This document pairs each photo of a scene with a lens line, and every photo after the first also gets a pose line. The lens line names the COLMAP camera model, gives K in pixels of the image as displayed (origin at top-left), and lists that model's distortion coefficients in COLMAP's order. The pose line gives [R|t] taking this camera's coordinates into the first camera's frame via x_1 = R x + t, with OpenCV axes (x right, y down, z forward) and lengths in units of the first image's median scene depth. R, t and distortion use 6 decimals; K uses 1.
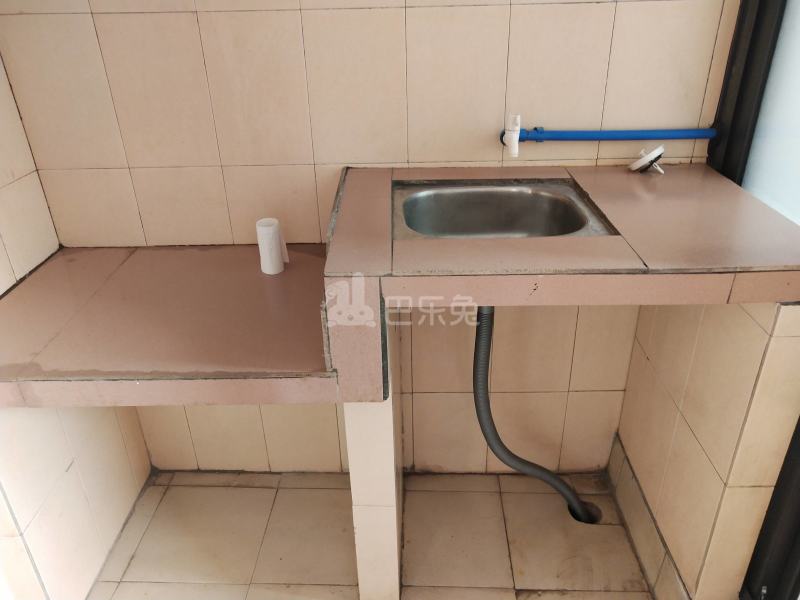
lens RADIAL K [[622.0, 0, 400.0], [0, 622.0, 300.0], [0, 0, 1]] dist [-0.022716, 0.052980]
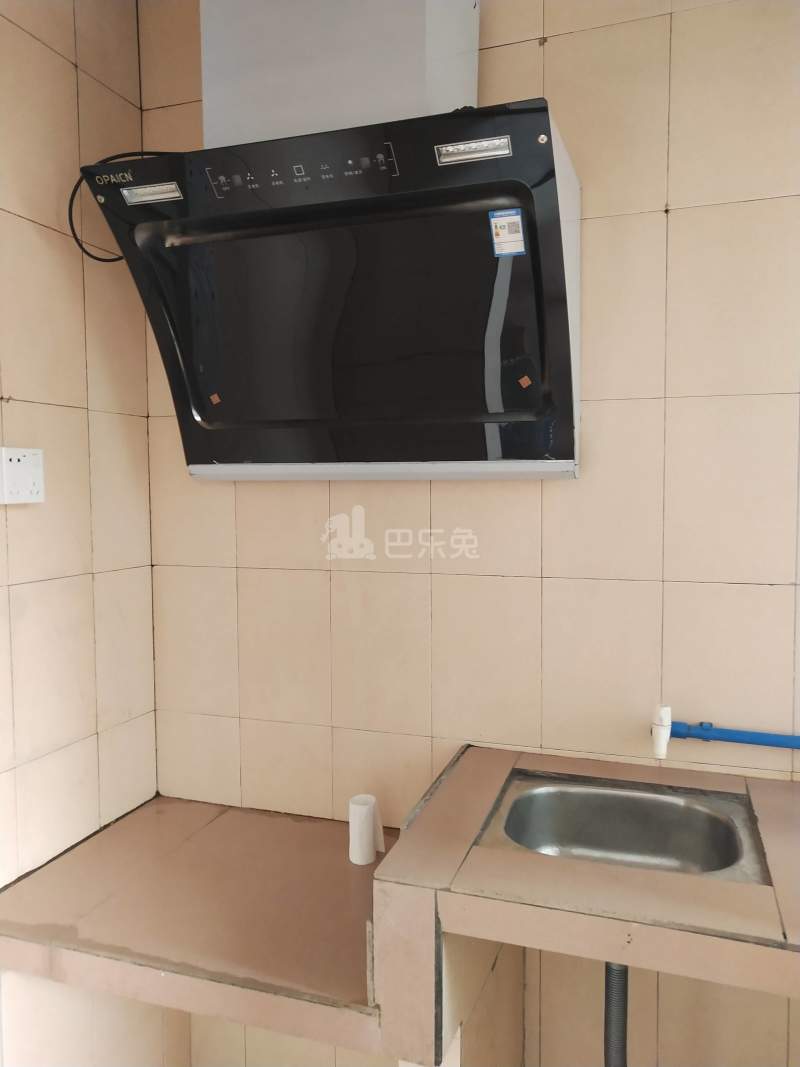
lens RADIAL K [[829.6, 0, 400.0], [0, 829.6, 533.5], [0, 0, 1]] dist [-0.022716, 0.052980]
pose [[0.947089, 0.034992, -0.319057, 0.190606], [-0.163797, 0.907550, -0.386682, -0.024855], [0.276030, 0.418483, 0.865263, -0.132153]]
